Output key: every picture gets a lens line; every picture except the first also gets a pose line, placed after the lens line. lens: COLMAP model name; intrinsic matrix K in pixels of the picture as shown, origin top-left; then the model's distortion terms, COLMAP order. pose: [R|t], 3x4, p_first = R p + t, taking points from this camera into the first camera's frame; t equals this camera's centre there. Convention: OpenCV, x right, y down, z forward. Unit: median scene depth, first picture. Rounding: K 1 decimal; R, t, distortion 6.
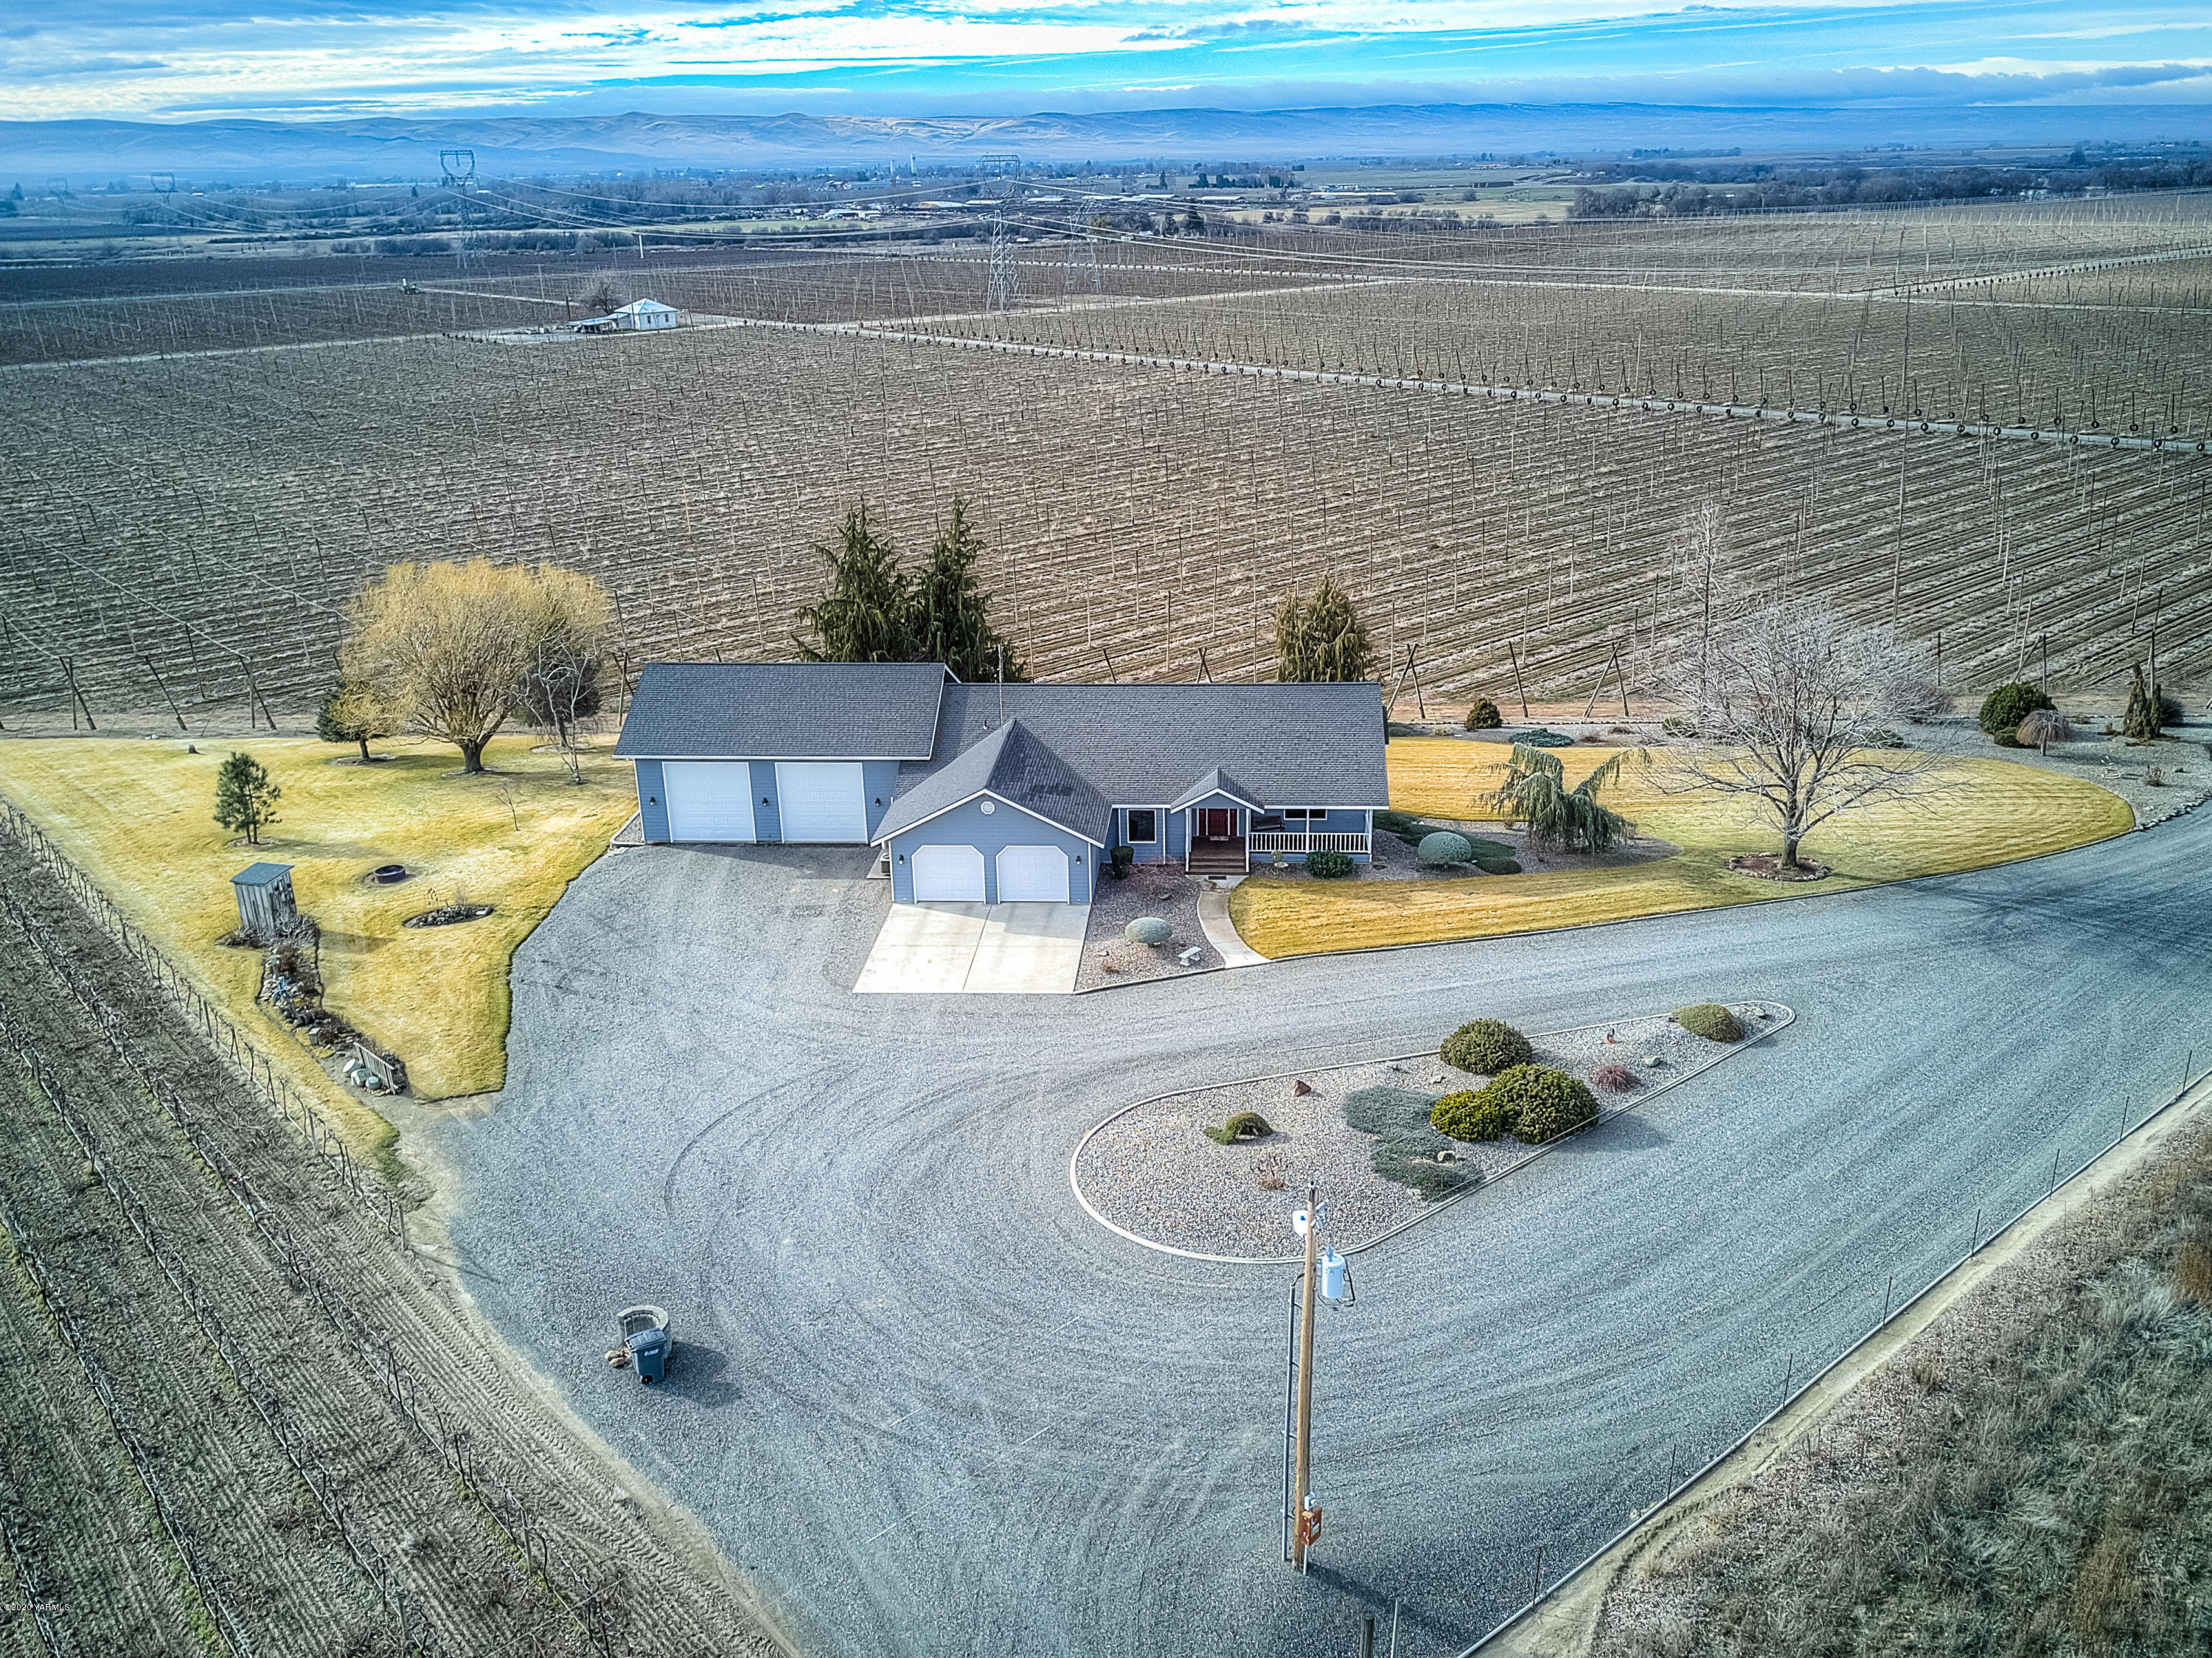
lens RADIAL K [[1731.3, 0, 1106.0], [0, 1731.3, 829.0], [0, 0, 1]] dist [-0.000913, -0.000353]
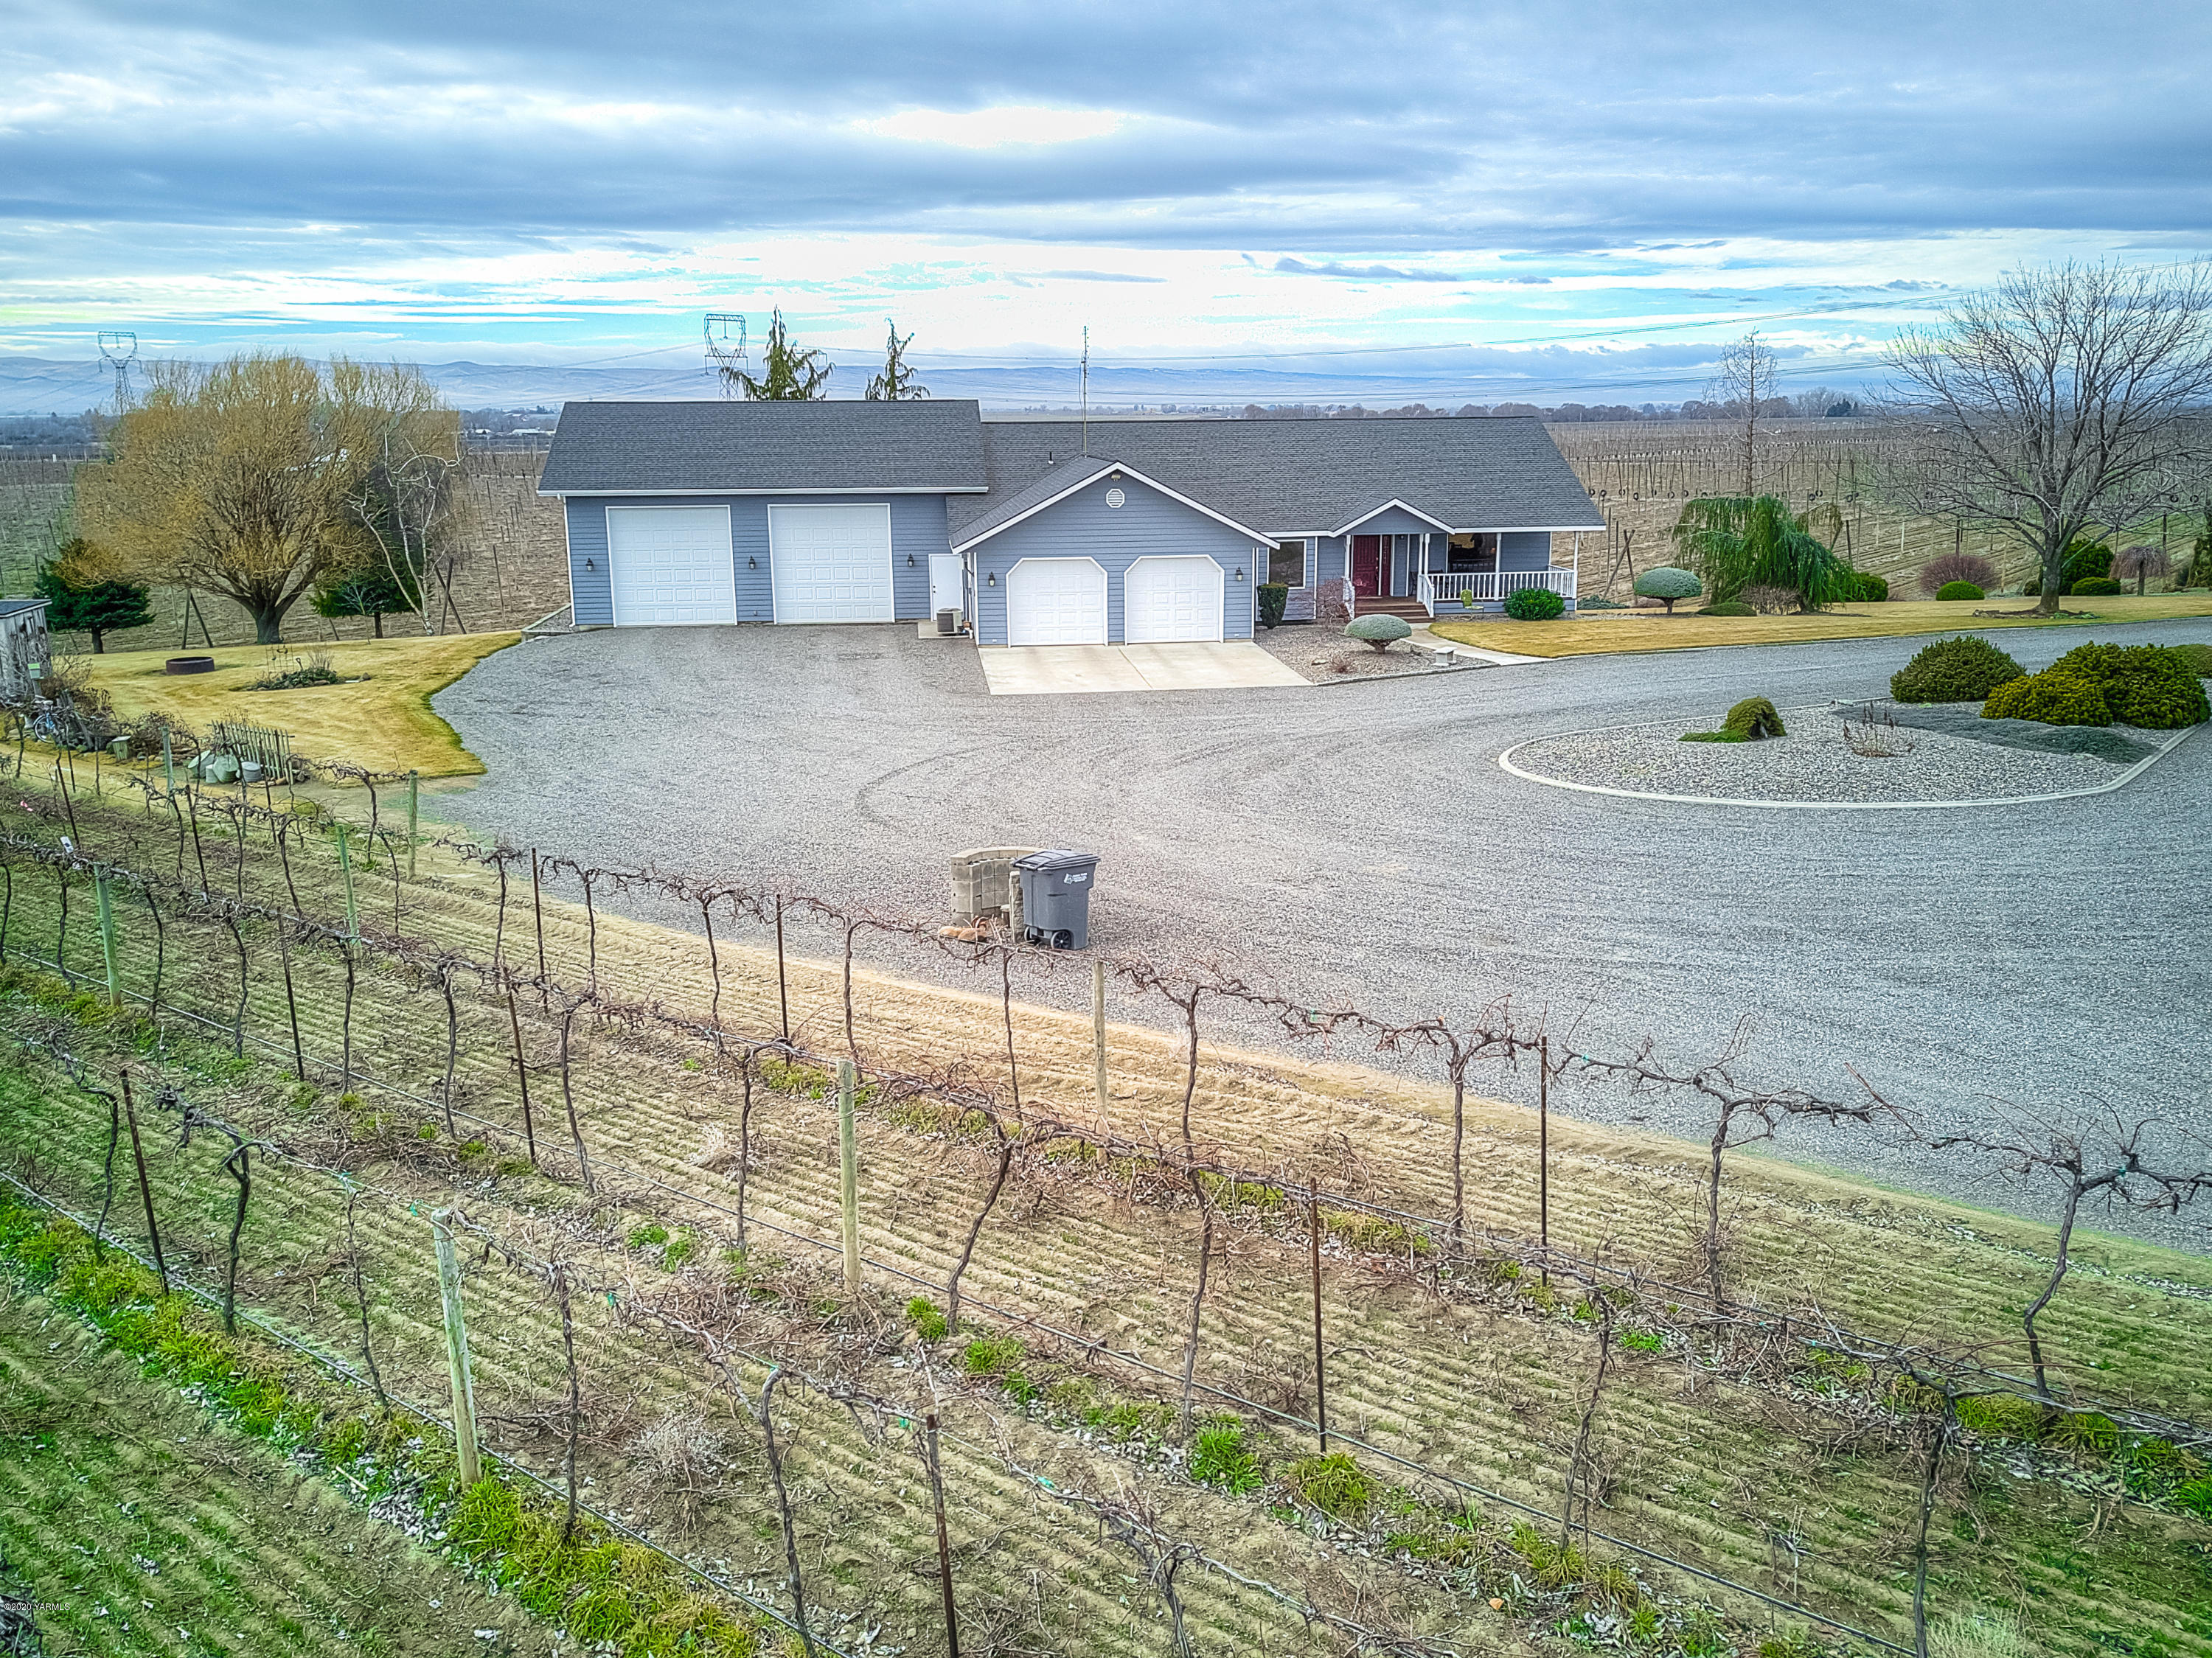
lens RADIAL K [[1731.3, 0, 1106.0], [0, 1731.3, 829.0], [0, 0, 1]] dist [-0.000913, -0.000353]
pose [[0.985137, -0.040763, 0.166865, -0.026539], [0.060220, 0.991739, -0.113259, 0.027565], [-0.160870, 0.121624, 0.979453, 0.043473]]
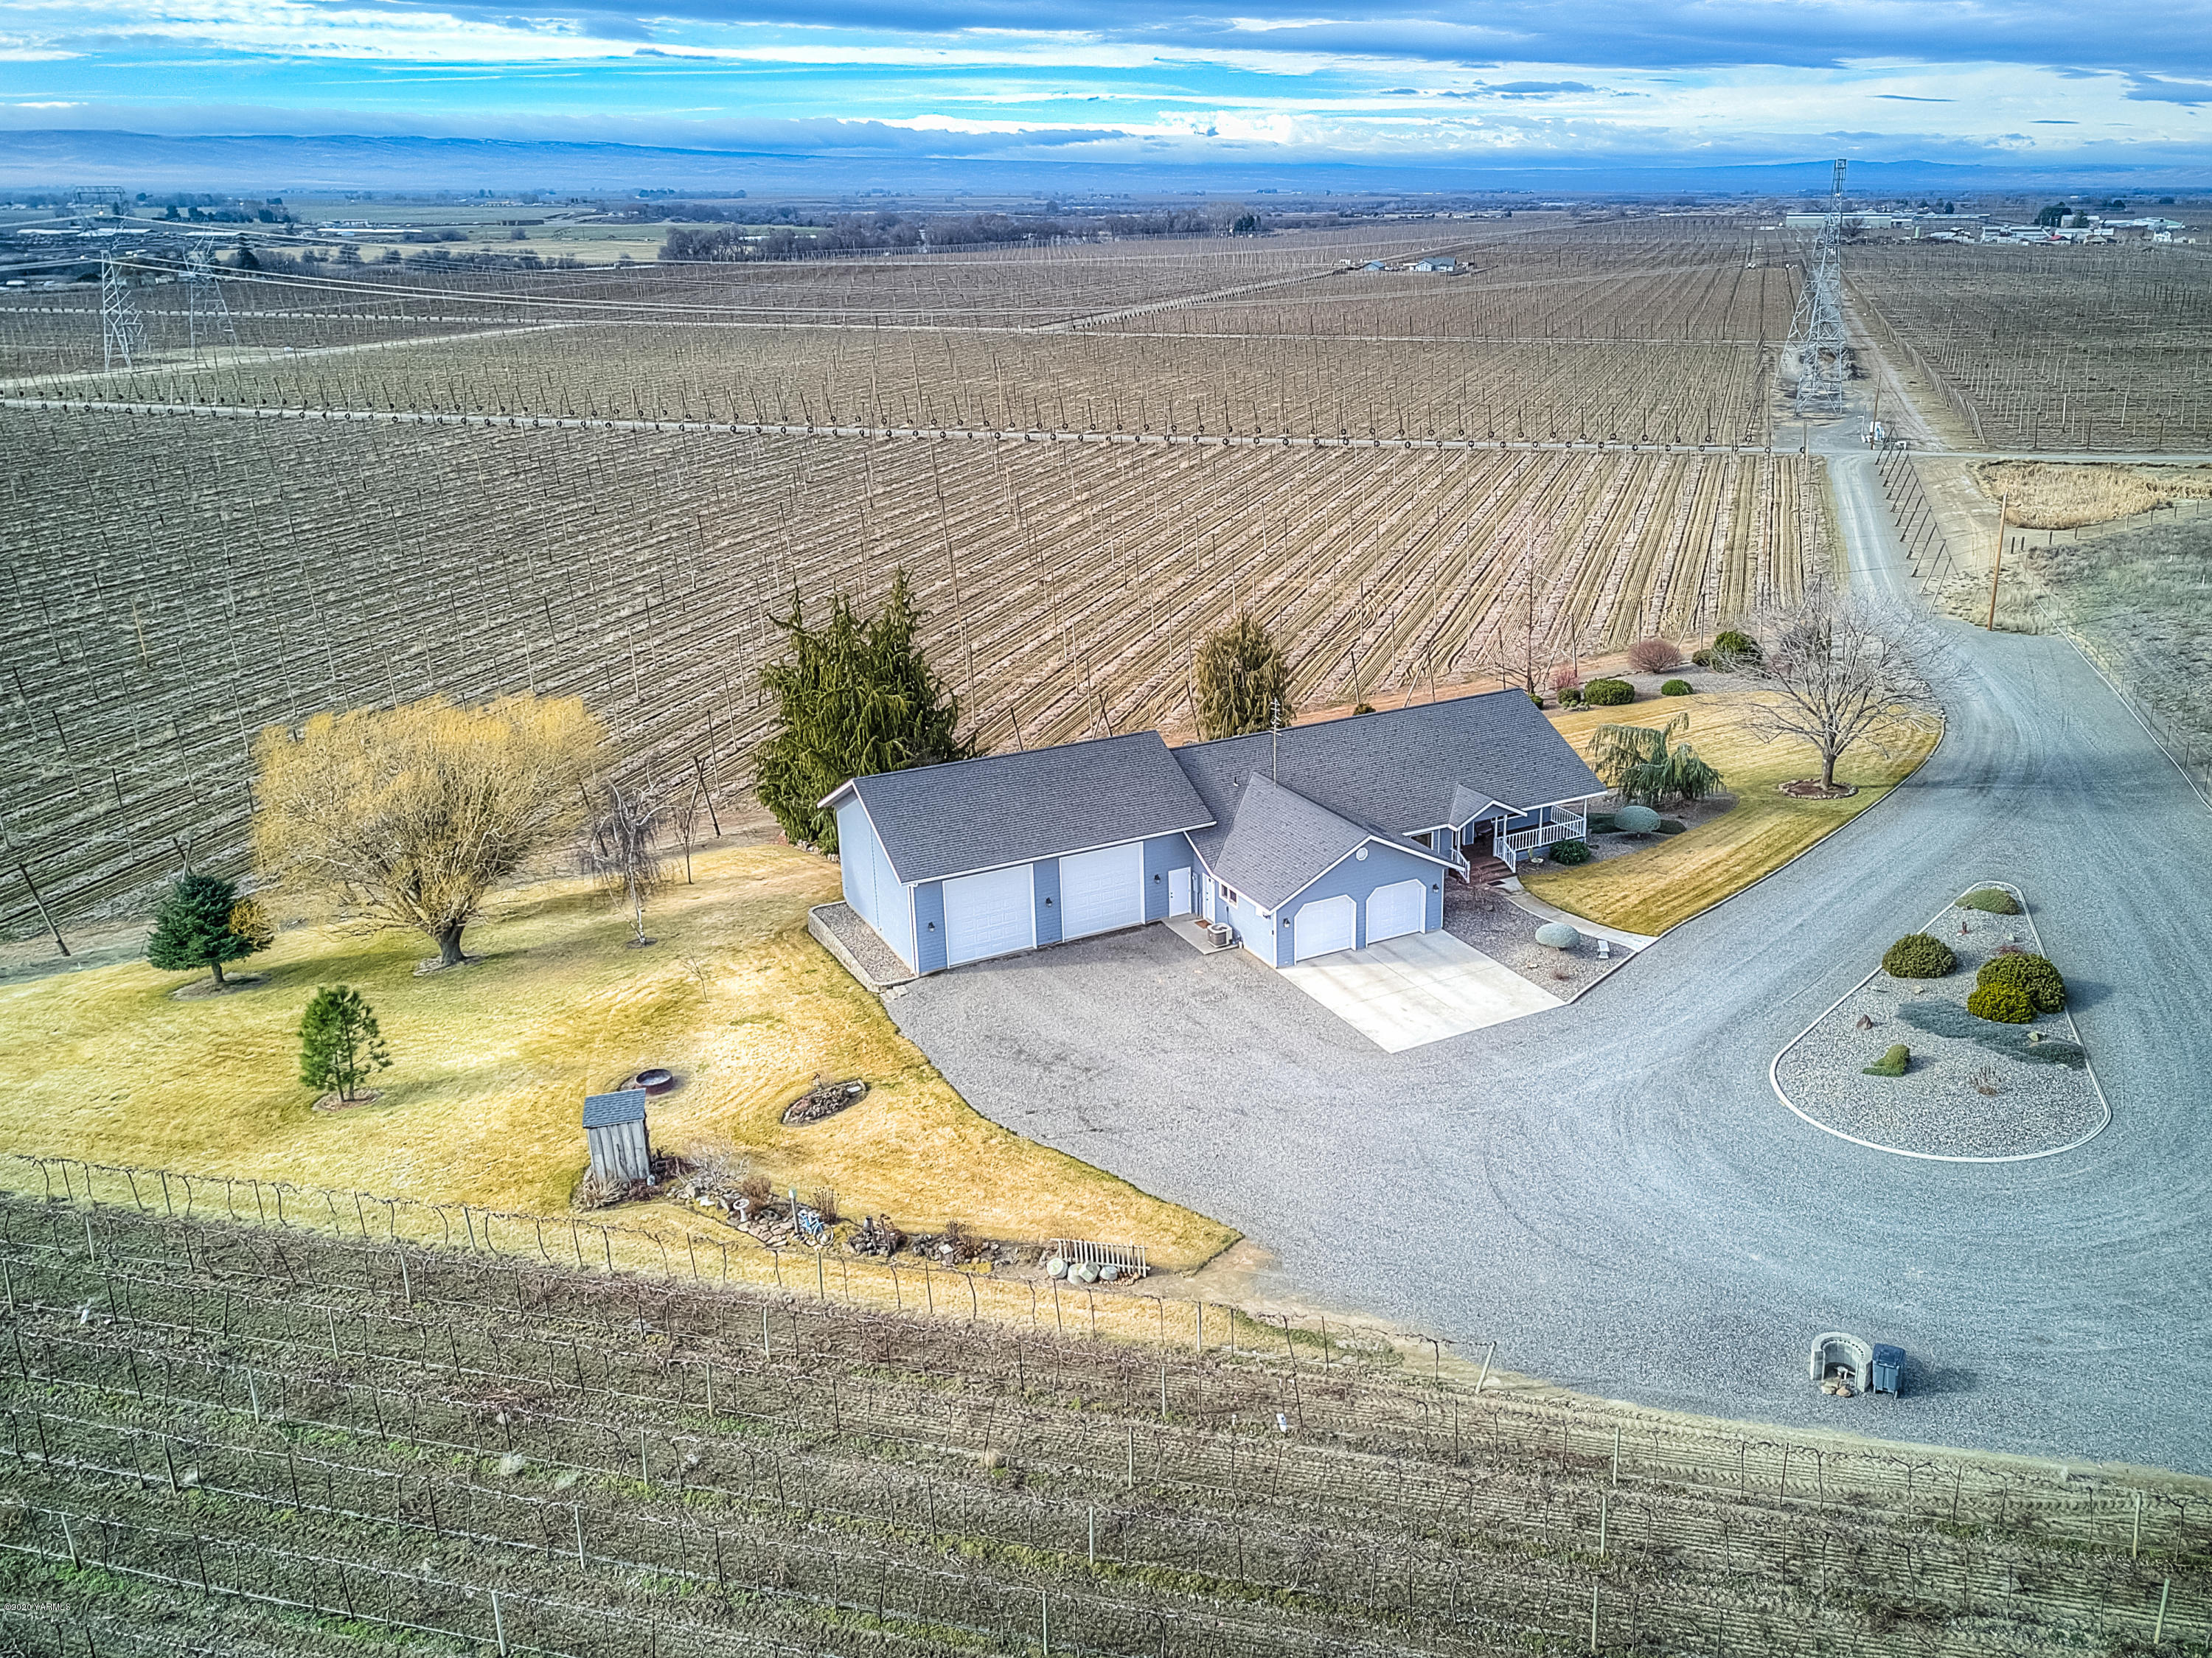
lens RADIAL K [[1731.3, 0, 1106.0], [0, 1731.3, 829.0], [0, 0, 1]] dist [-0.000913, -0.000353]
pose [[0.834100, -0.170945, 0.524456, -0.099058], [0.180609, 0.982996, 0.033162, -0.012091], [-0.521207, 0.067061, 0.850791, 0.028191]]
